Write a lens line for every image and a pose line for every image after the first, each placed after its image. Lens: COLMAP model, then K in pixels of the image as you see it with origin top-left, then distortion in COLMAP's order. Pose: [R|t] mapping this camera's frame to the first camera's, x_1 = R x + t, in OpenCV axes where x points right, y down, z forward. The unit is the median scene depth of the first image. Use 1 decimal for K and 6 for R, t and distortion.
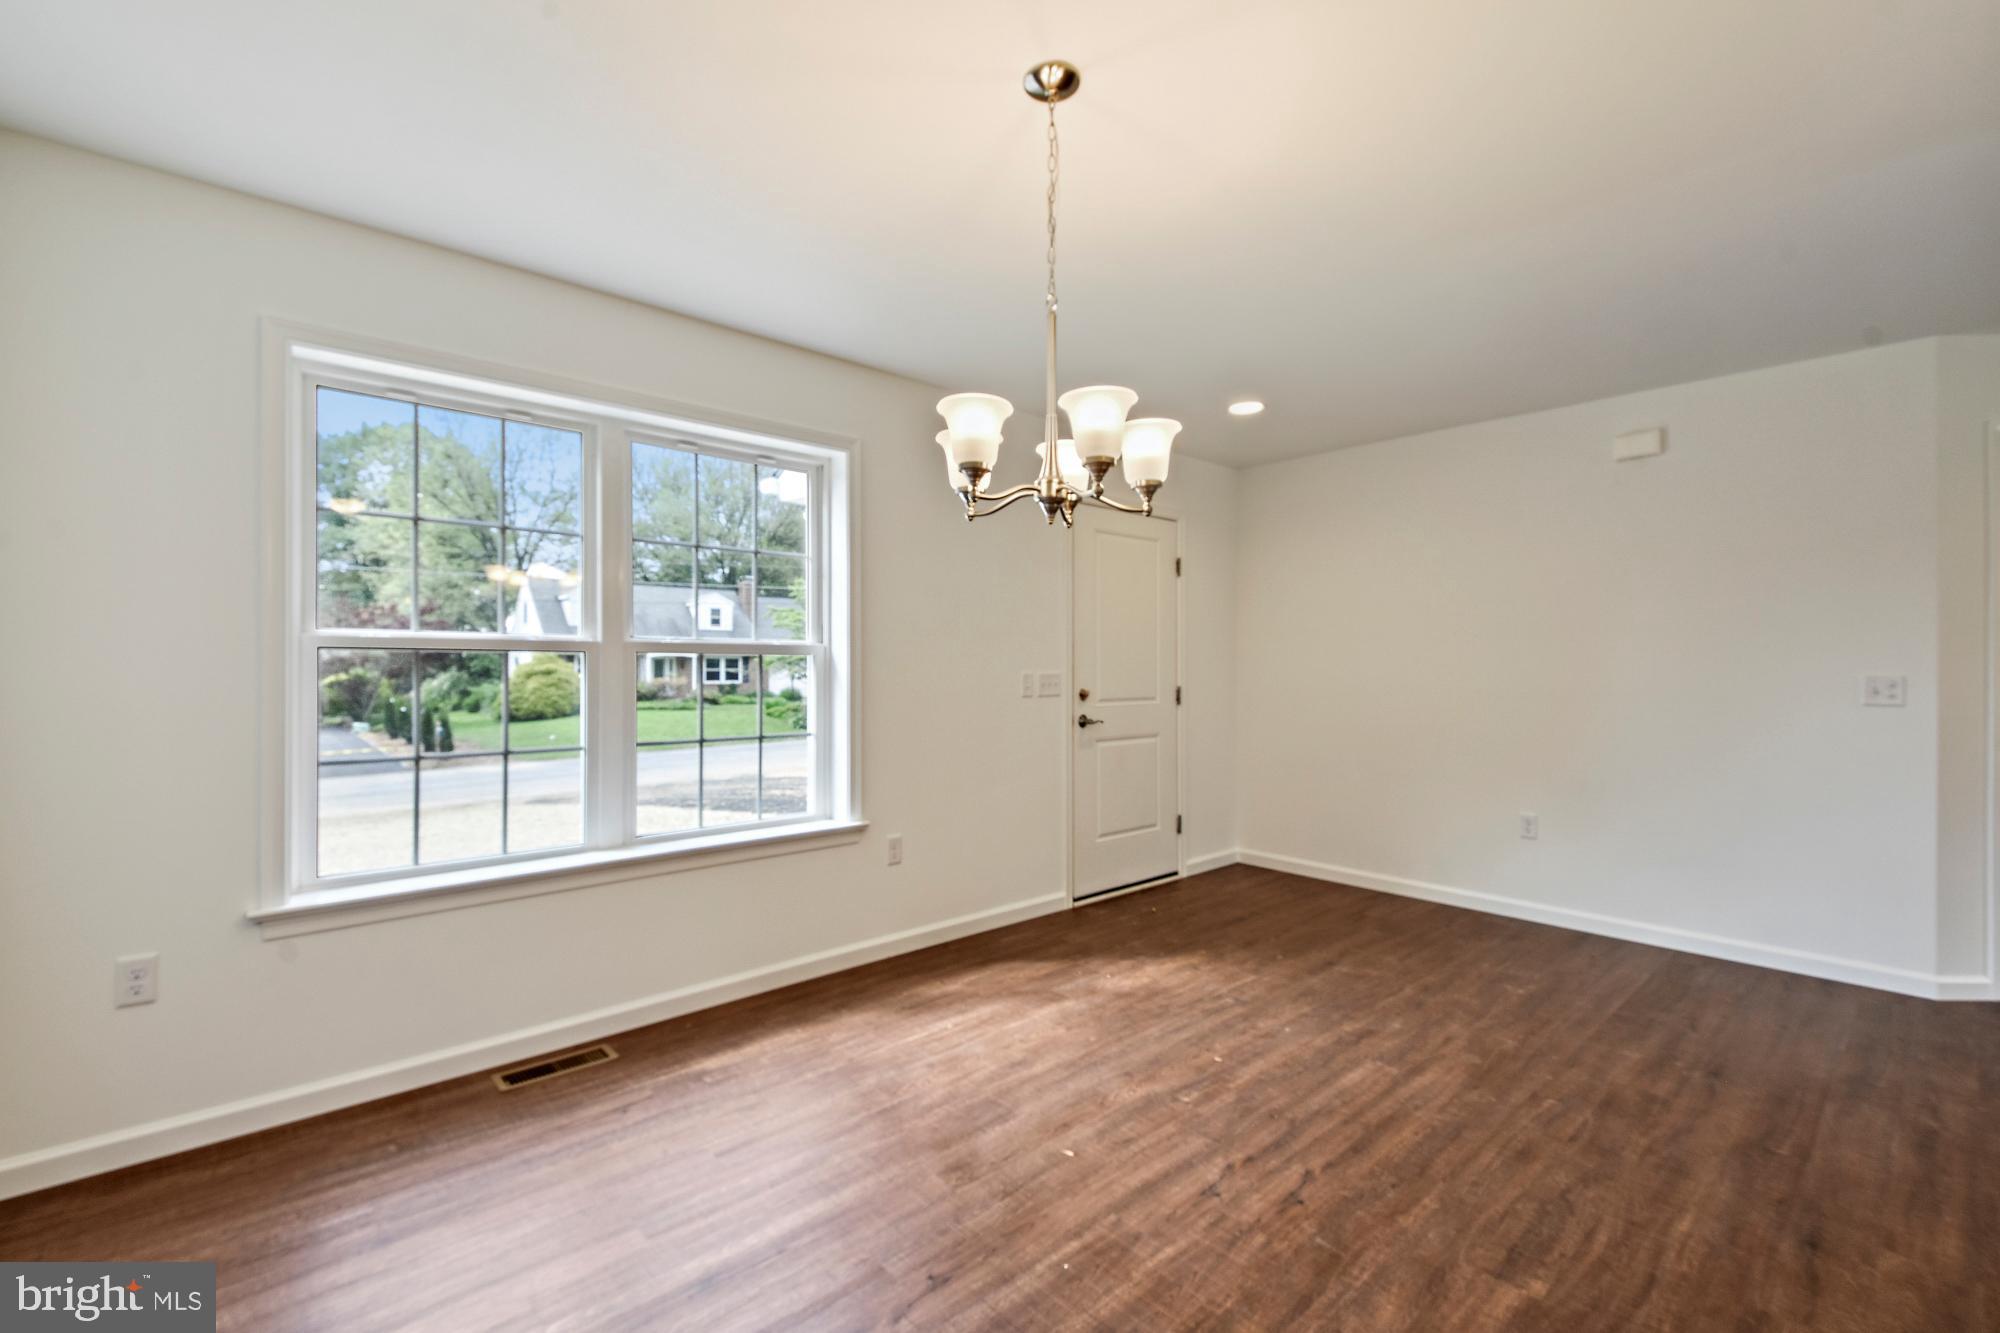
lens RADIAL K [[863.8, 0, 1006.0], [0, 863.8, 660.2], [0, 0, 1]] dist [0.002478, -0.007759]
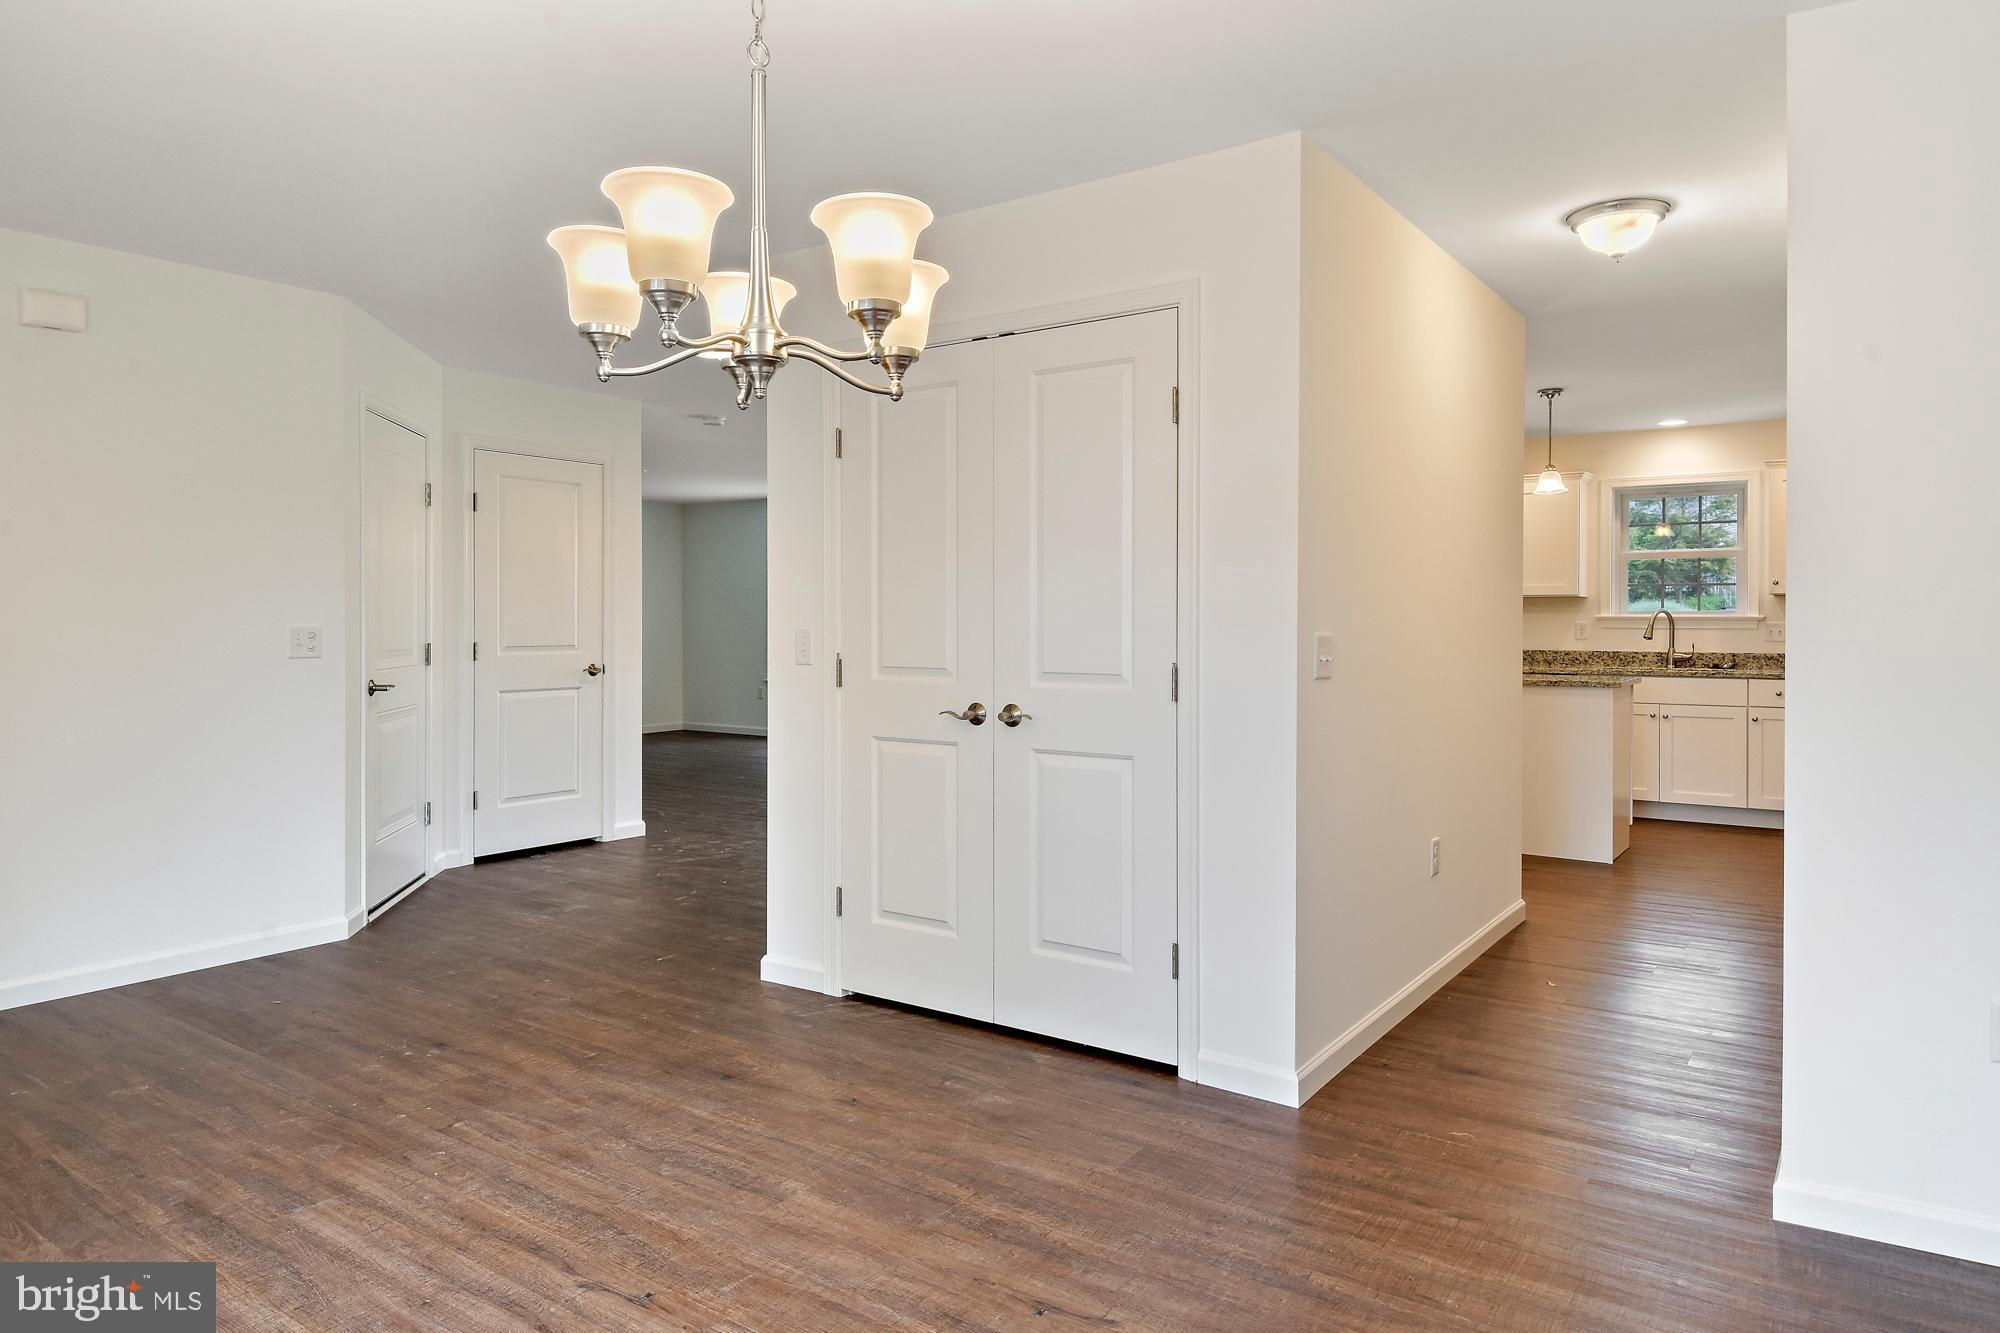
lens RADIAL K [[1254.8, 0, 984.3], [0, 1254.8, 627.9], [0, 0, 1]] dist [0.004270, -0.022786]
pose [[-0.214304, -0.013038, 0.976680, -0.662043], [-0.003339, 0.999915, 0.012615, 0.019754], [-0.976761, -0.000558, -0.214330, 0.790362]]
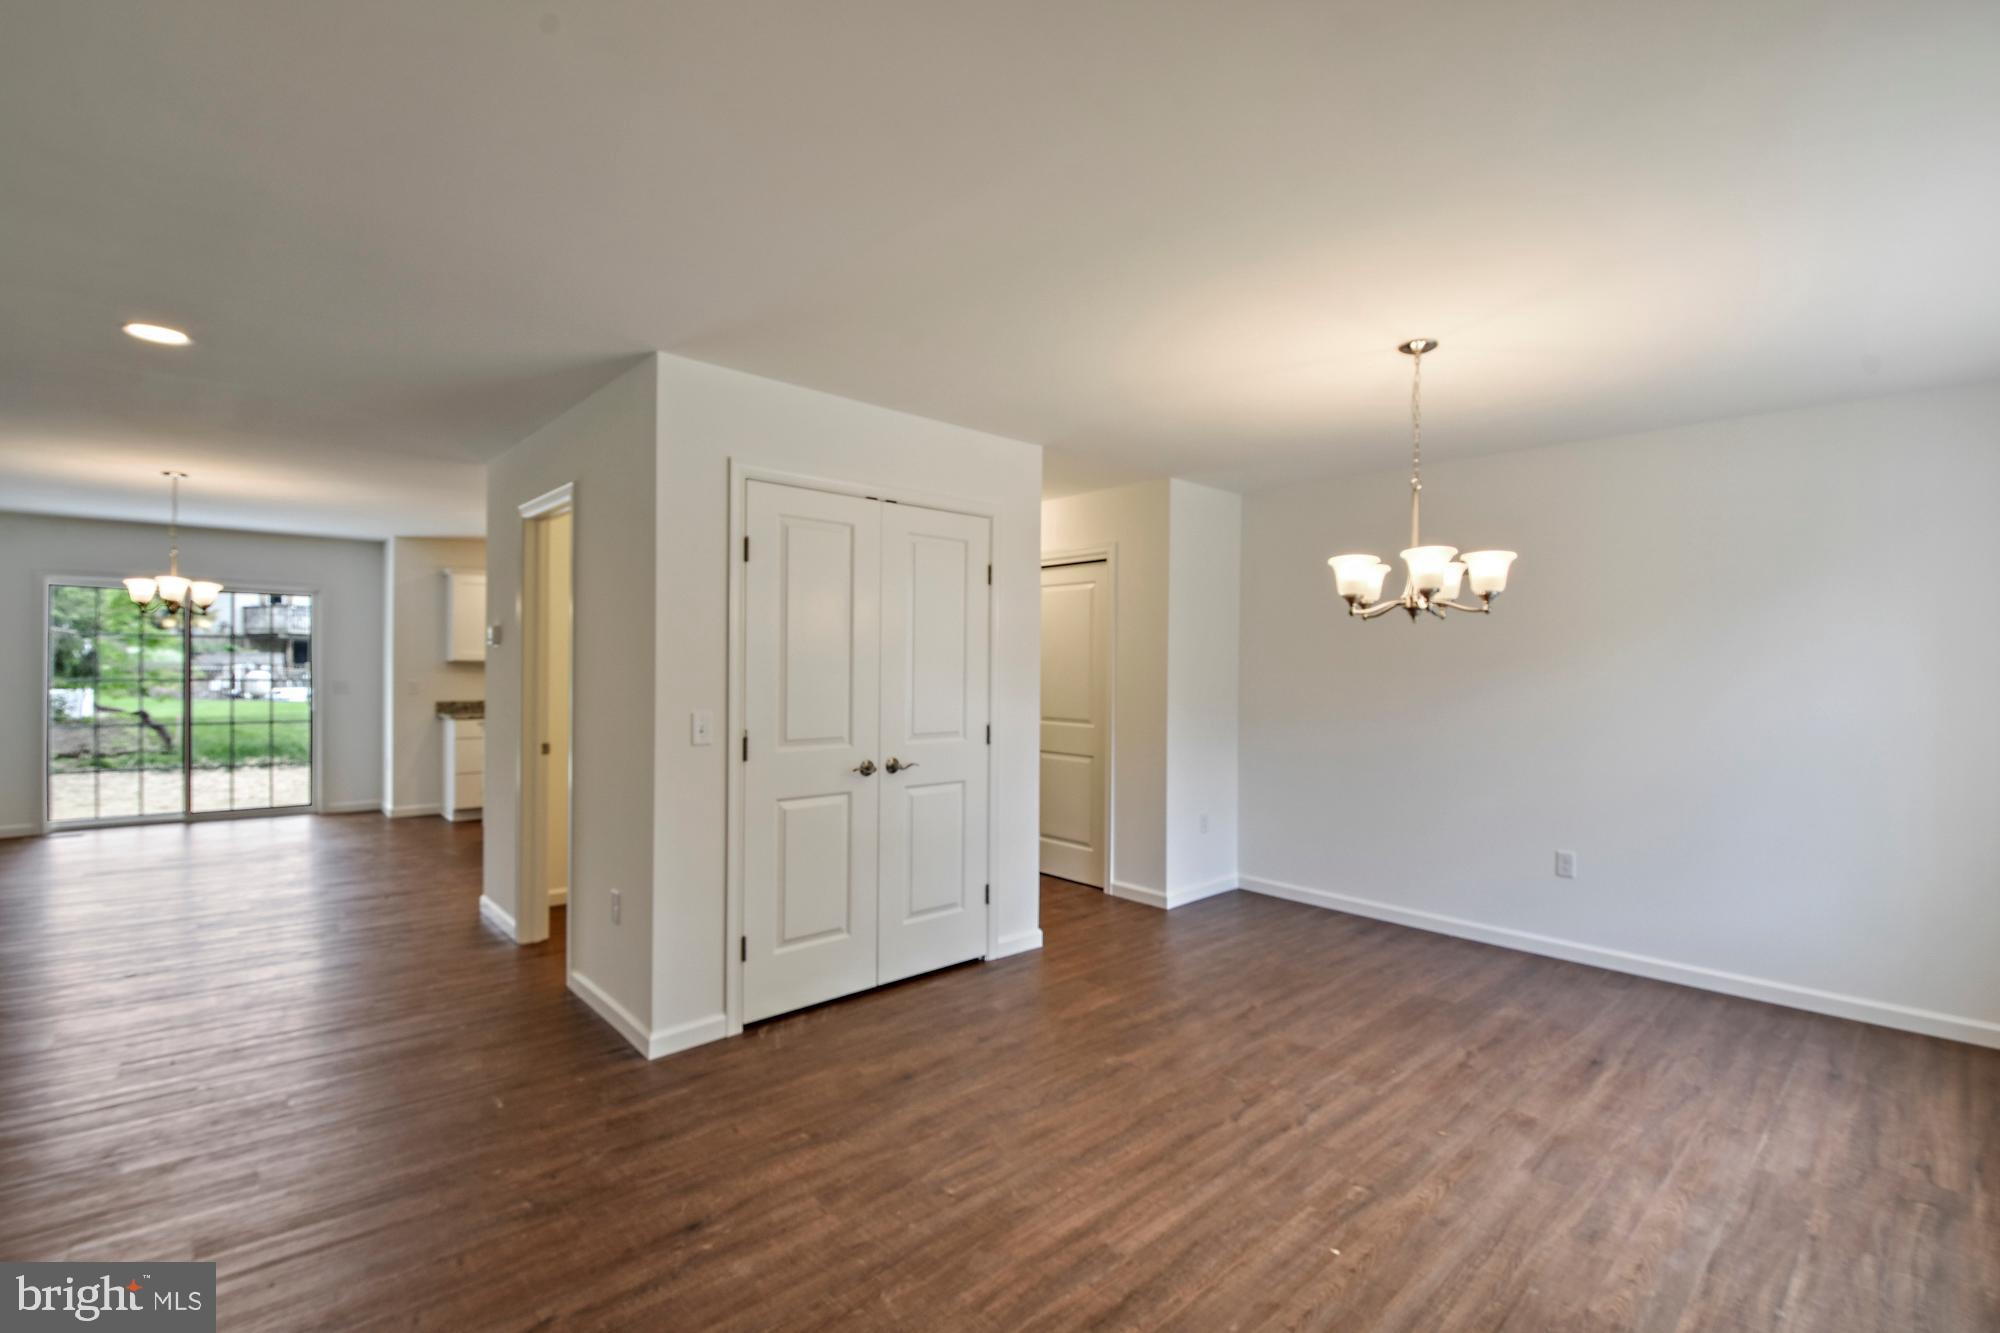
lens RADIAL K [[901.2, 0, 1000.0], [0, 901.2, 666.5], [0, 0, 1]] dist [-0.020897, -0.000035]
pose [[-0.999910, -0.013296, -0.001964, 0.608995], [-0.013305, 0.999901, 0.004524, -0.037231], [0.001903, 0.004550, -0.999988, 1.984245]]
